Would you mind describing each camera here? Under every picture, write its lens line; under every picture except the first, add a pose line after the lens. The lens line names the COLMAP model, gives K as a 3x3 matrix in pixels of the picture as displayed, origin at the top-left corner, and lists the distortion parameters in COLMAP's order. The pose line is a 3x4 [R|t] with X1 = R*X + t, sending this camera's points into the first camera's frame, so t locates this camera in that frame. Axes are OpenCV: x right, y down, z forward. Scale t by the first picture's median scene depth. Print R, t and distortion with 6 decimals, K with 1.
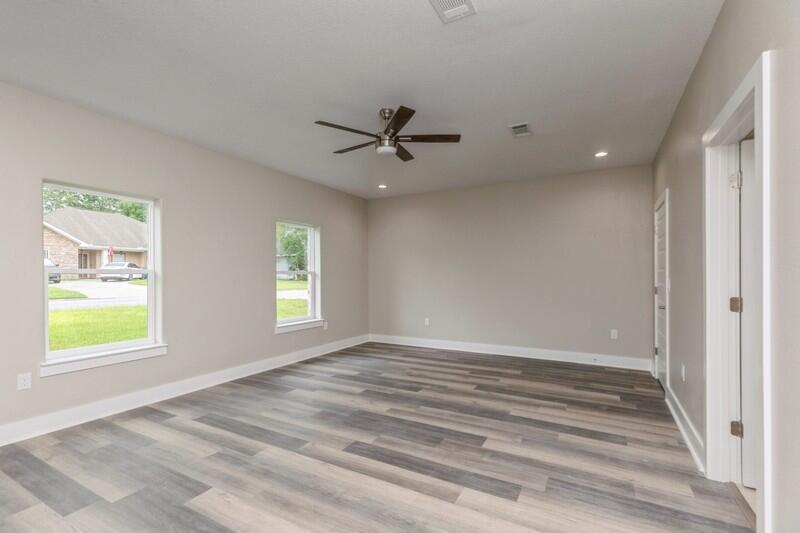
lens RADIAL K [[361.6, 0, 402.8], [0, 361.6, 272.1], [0, 0, 1]] dist [0.011004, -0.001535]
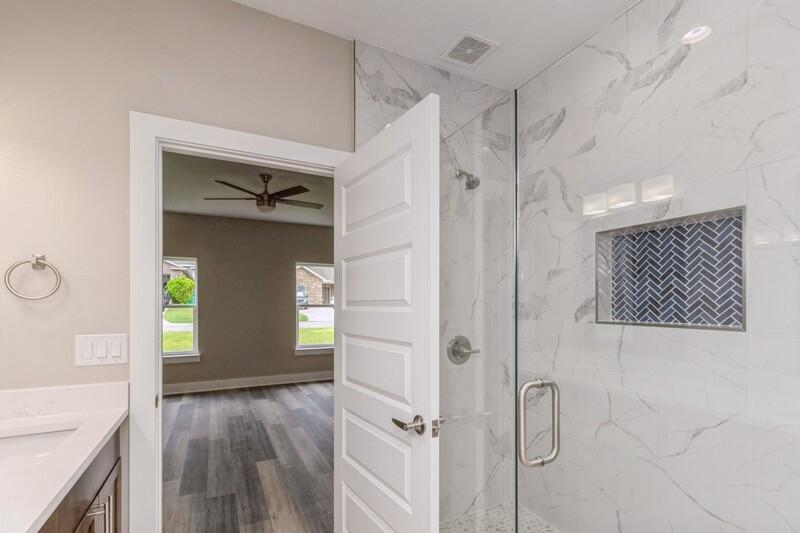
lens RADIAL K [[361.6, 0, 386.2], [0, 361.6, 302.6], [0, 0, 1]] dist [0.011004, -0.001535]
pose [[0.841684, 0.006288, -0.539934, 0.909683], [-0.005667, 0.999980, 0.002810, -0.024160], [0.539941, 0.000695, 0.841702, 0.193422]]
